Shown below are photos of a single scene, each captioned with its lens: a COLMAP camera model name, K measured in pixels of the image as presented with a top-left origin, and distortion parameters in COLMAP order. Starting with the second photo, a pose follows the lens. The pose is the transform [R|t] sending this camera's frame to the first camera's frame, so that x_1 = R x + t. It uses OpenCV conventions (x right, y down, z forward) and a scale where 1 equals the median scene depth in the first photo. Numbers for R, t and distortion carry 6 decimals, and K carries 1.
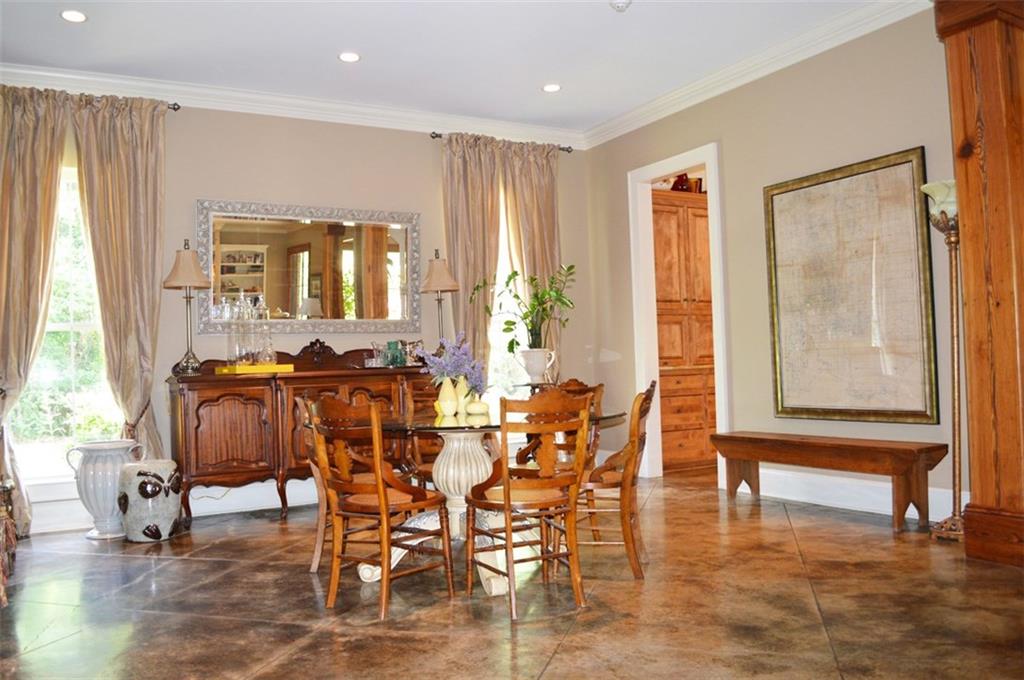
lens RADIAL K [[818.7, 0, 512.0], [0, 818.7, 340.0], [0, 0, 1]] dist [-0.065503, 0.004358]
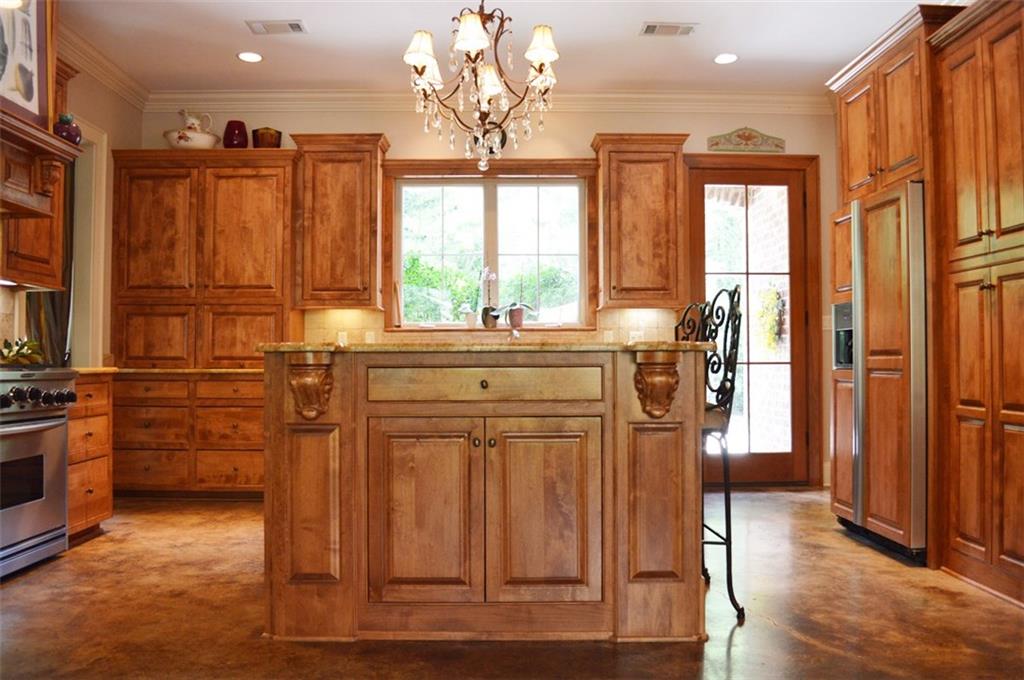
lens RADIAL K [[818.7, 0, 512.0], [0, 818.7, 340.0], [0, 0, 1]] dist [-0.065503, 0.004358]
pose [[0.870361, 0.019637, -0.492022, 0.874439], [-0.012737, 0.999768, 0.017371, -0.014177], [0.492249, -0.008853, 0.870409, 0.473853]]
